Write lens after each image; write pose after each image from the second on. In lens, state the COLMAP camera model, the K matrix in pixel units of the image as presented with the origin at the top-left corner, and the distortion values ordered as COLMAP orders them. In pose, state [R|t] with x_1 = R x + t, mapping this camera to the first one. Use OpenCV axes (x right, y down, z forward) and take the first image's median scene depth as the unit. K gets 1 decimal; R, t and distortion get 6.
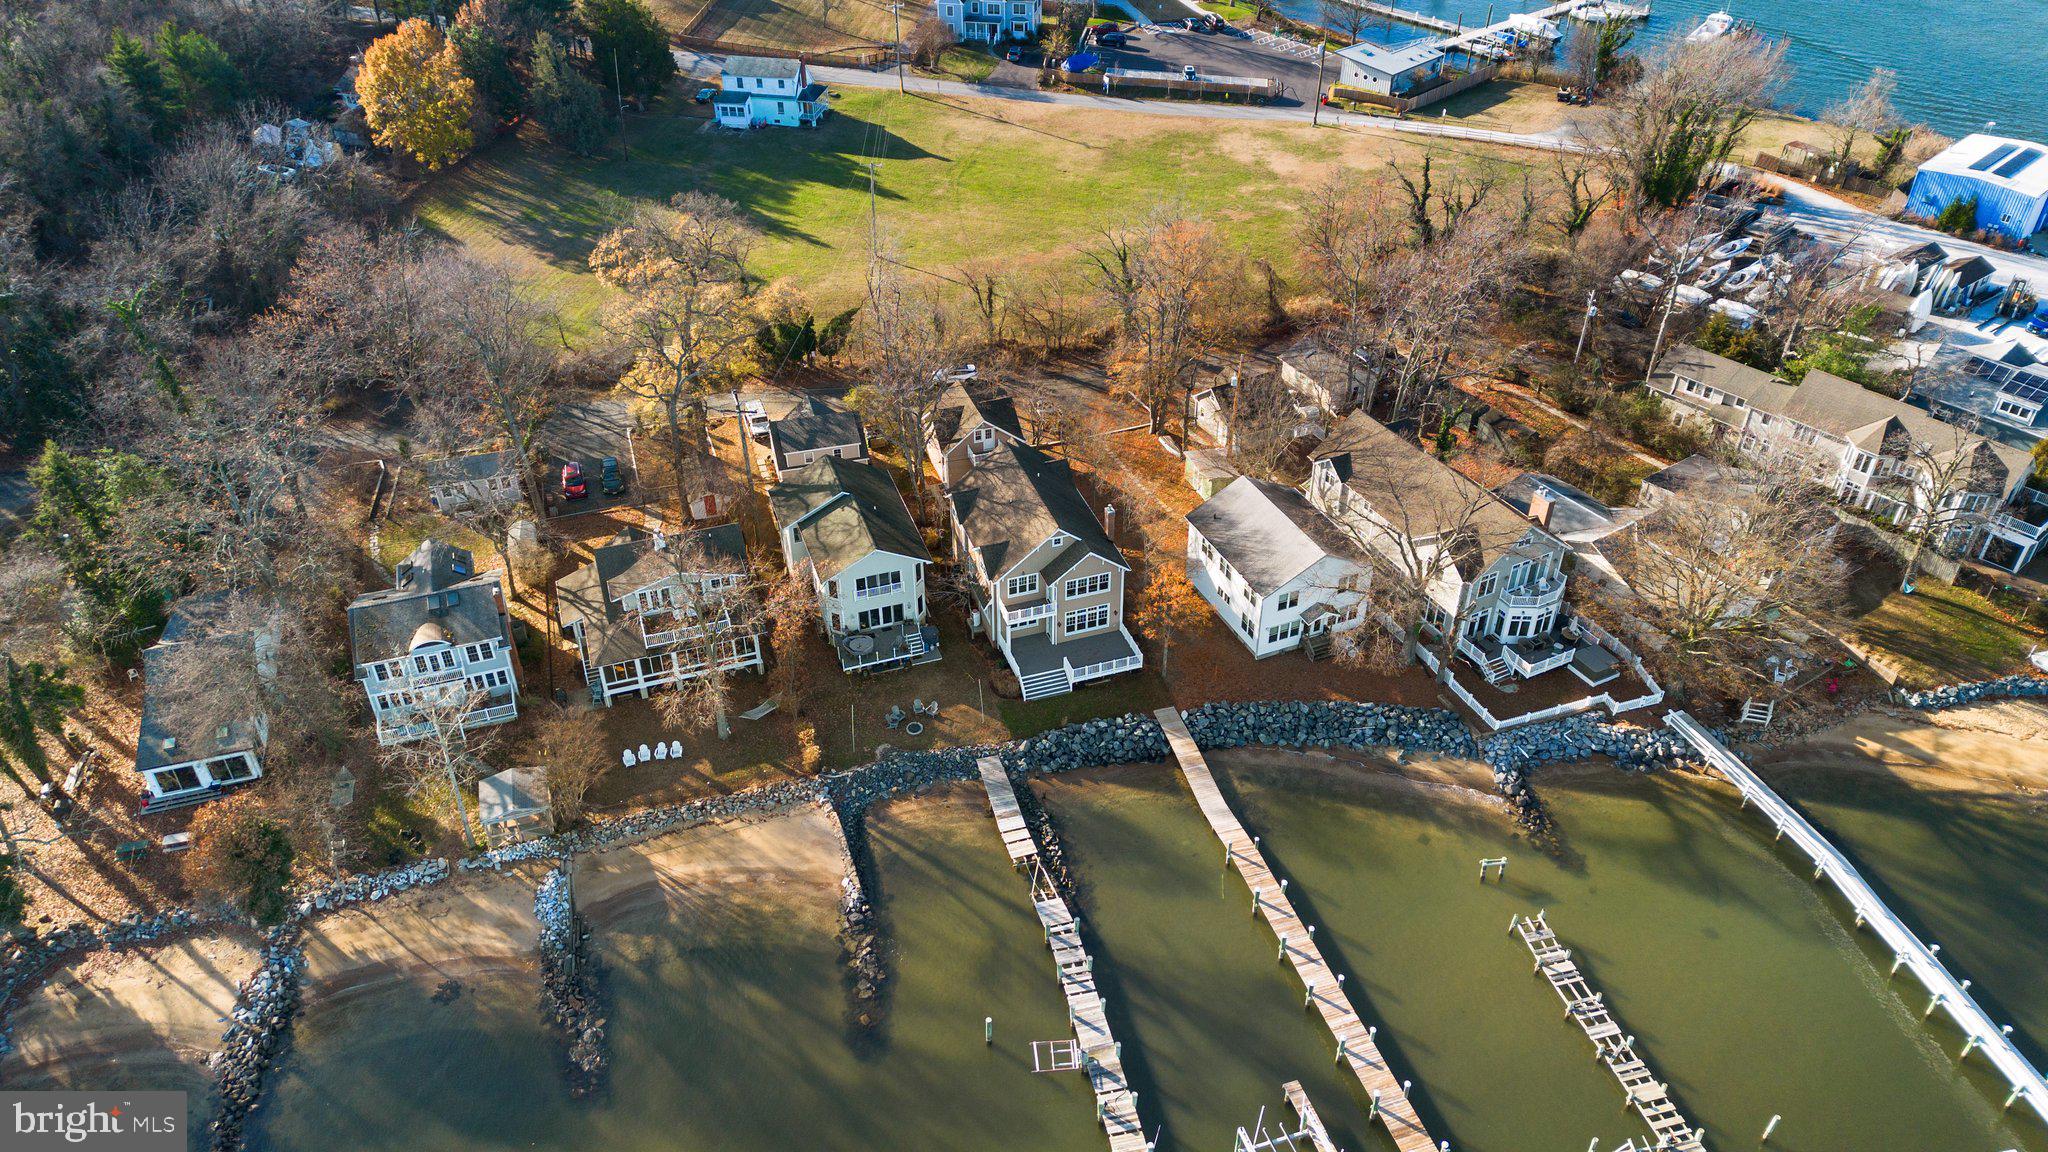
lens RADIAL K [[1429.3, 0, 1029.4], [0, 1429.3, 577.2], [0, 0, 1]] dist [0.088377, -0.090325]
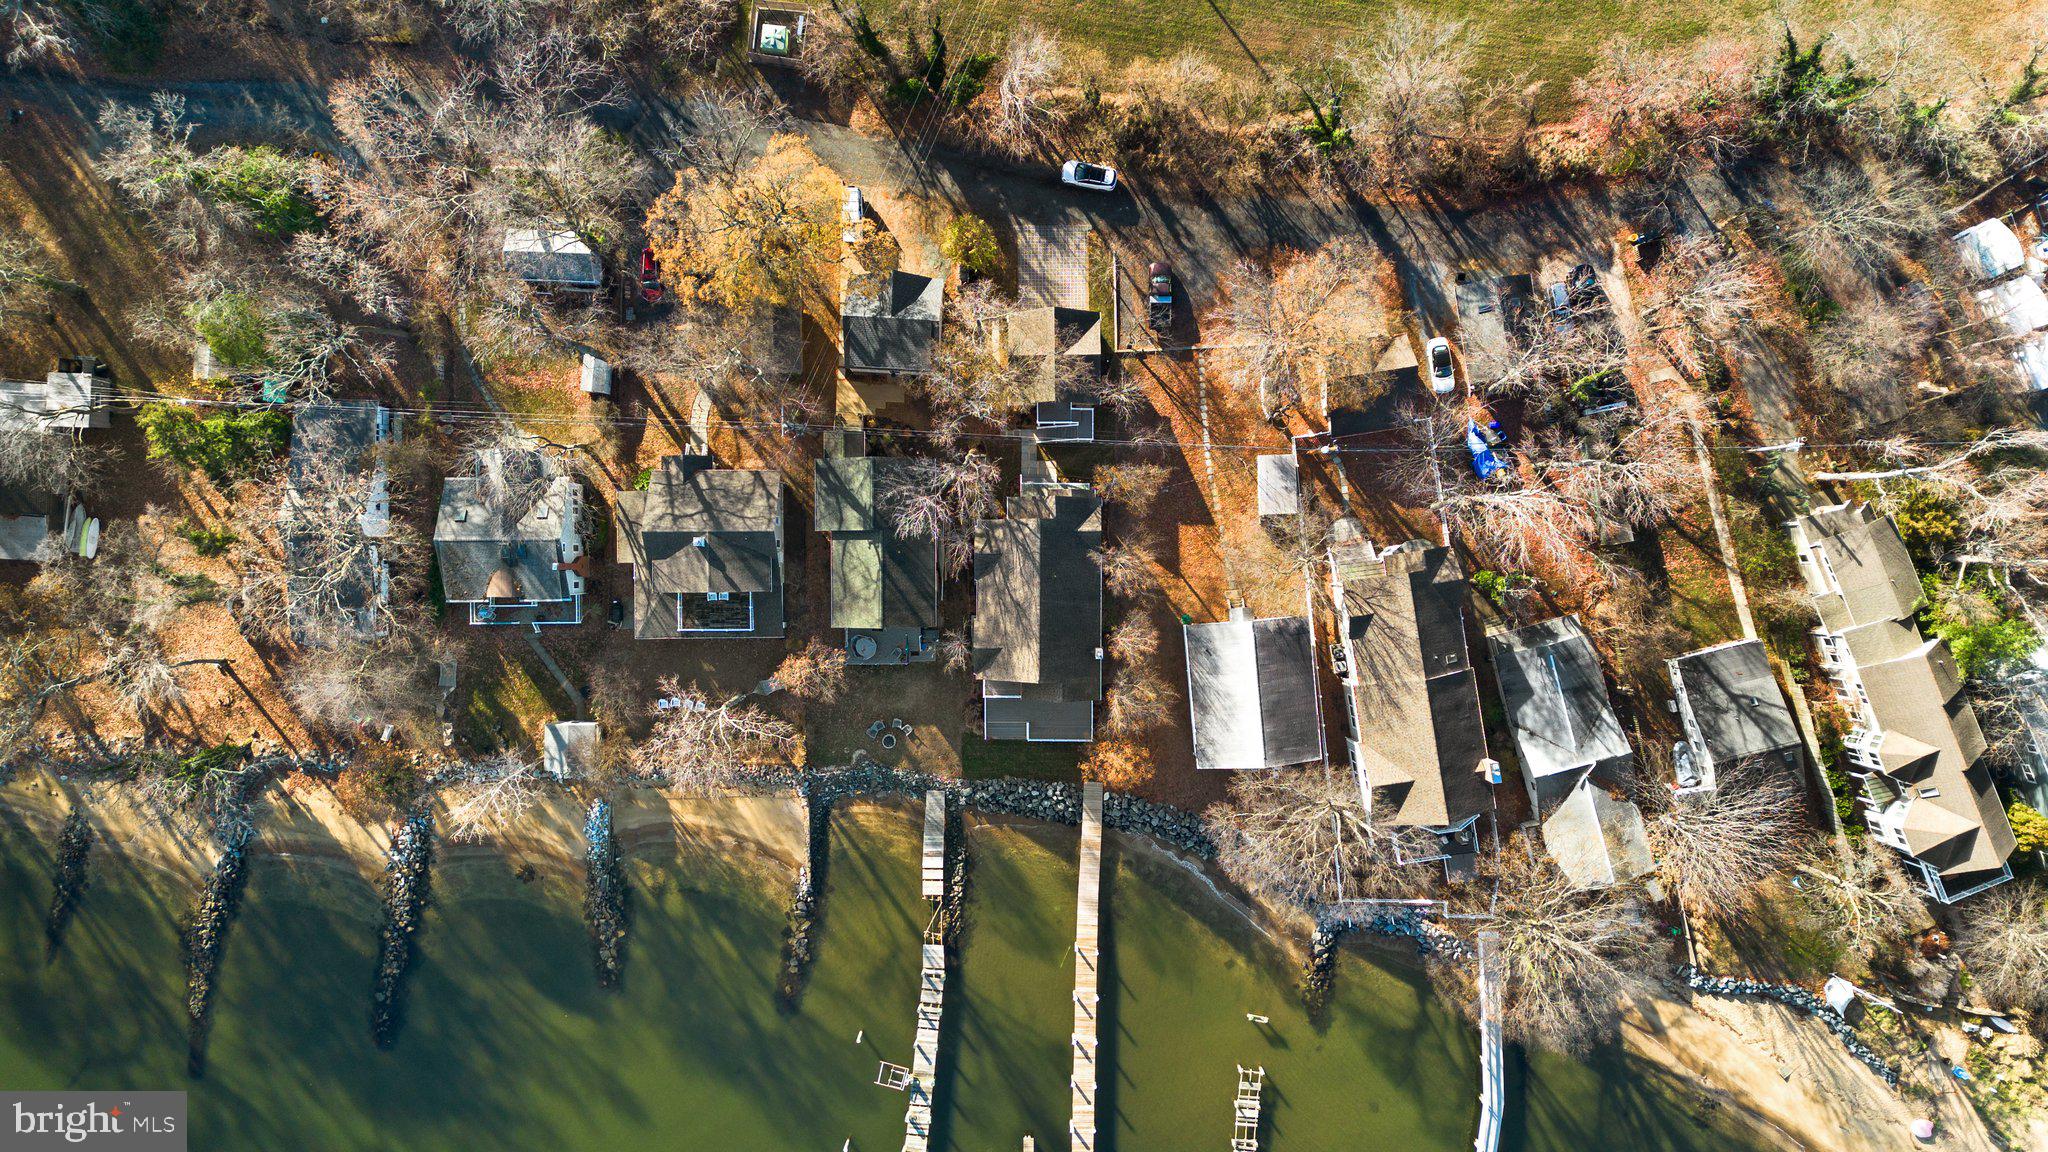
lens RADIAL K [[1429.3, 0, 1029.4], [0, 1429.3, 577.2], [0, 0, 1]] dist [0.088377, -0.090325]
pose [[0.946379, 0.323041, -0.003437, -0.008874], [-0.186004, 0.553553, 0.811777, -1.040287], [0.264140, -0.767609, 0.583957, 0.453677]]
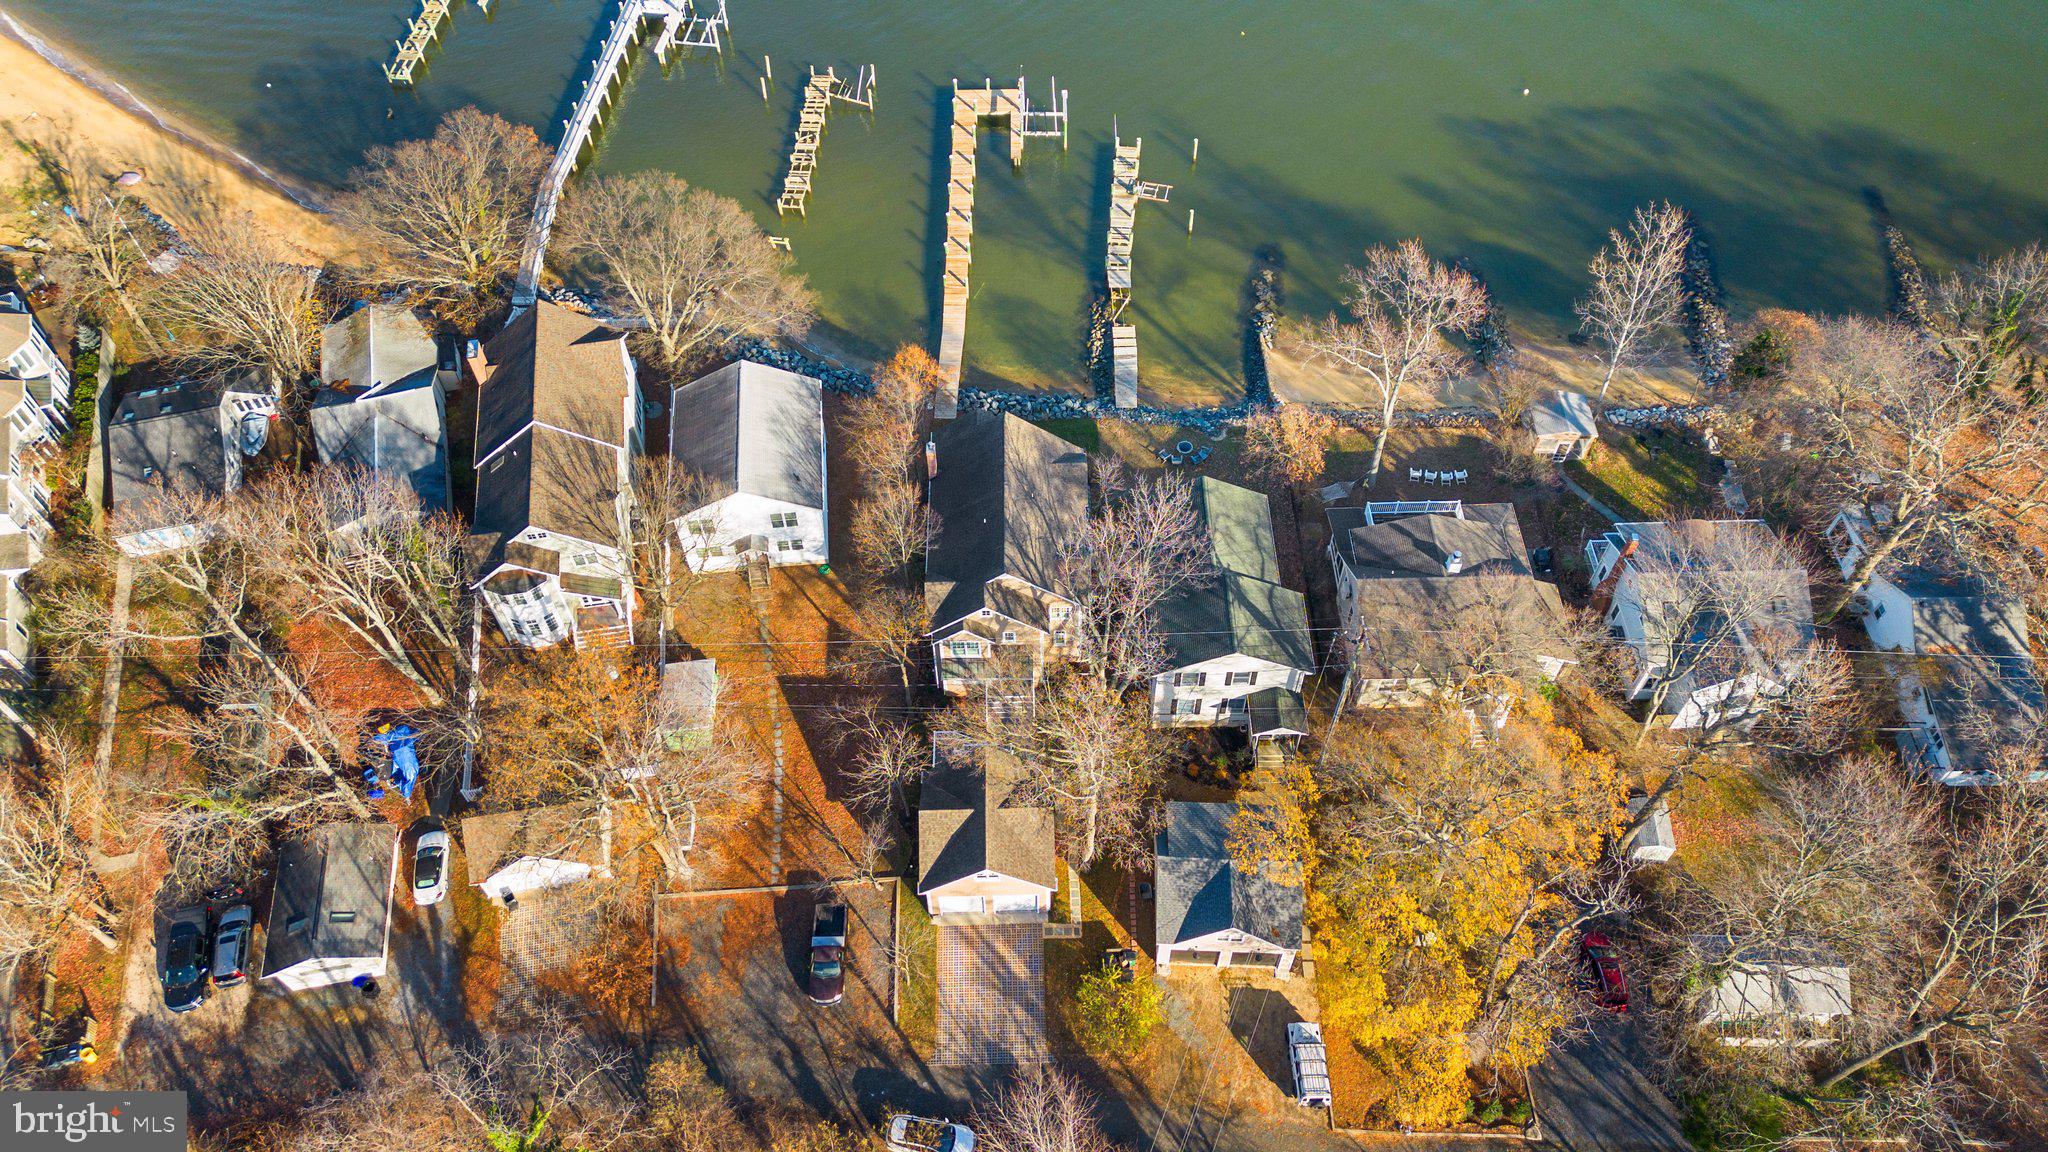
lens RADIAL K [[1429.3, 0, 1029.4], [0, 1429.3, 577.2], [0, 0, 1]] dist [0.088377, -0.090325]
pose [[-0.950900, -0.243050, 0.191615, -0.205645], [0.192149, 0.021738, 0.981125, -0.980884], [-0.242628, 0.969770, 0.026031, 1.155503]]
